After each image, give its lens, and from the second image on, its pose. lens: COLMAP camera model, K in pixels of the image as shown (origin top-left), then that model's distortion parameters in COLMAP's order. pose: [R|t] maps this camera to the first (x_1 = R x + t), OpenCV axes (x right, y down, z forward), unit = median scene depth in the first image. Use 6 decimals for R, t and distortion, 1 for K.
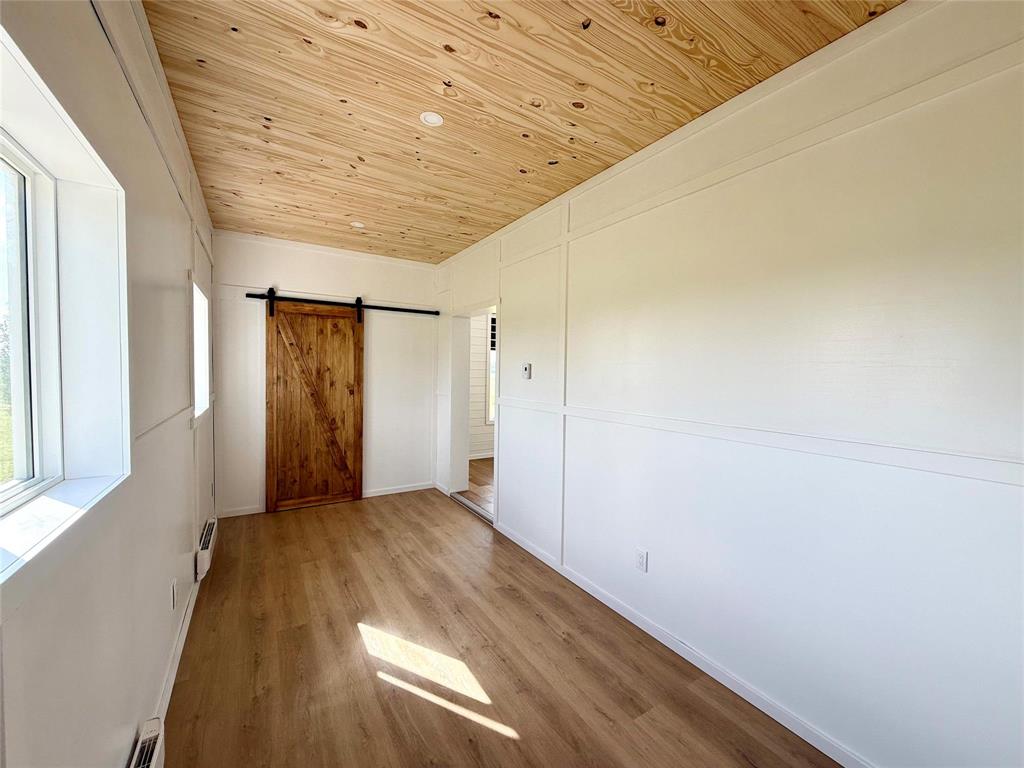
lens RADIAL K [[407.4, 0, 511.6], [0, 407.4, 384.4], [0, 0, 1]] dist [-0.001922, 0.000505]
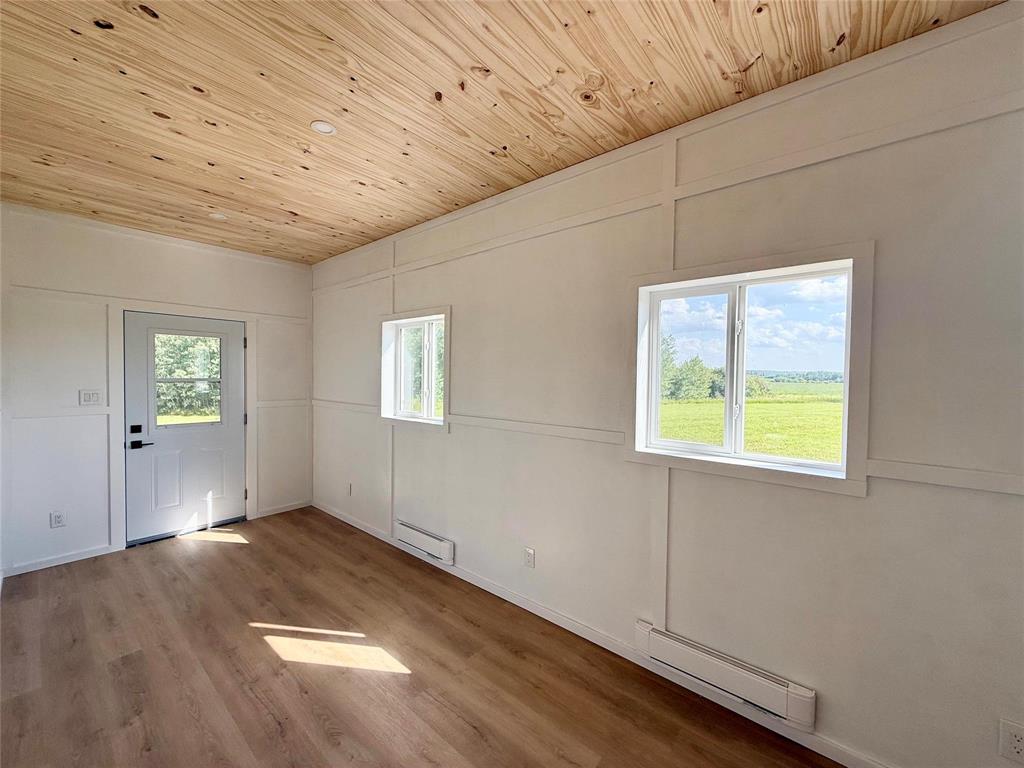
lens RADIAL K [[407.4, 0, 512.4], [0, 407.4, 387.7], [0, 0, 1]] dist [-0.001922, 0.000505]
pose [[-0.952021, -0.021372, -0.305285, -0.317752], [-0.039747, 0.997744, 0.054100, -0.093520], [0.303440, 0.063639, -0.950723, 1.963858]]
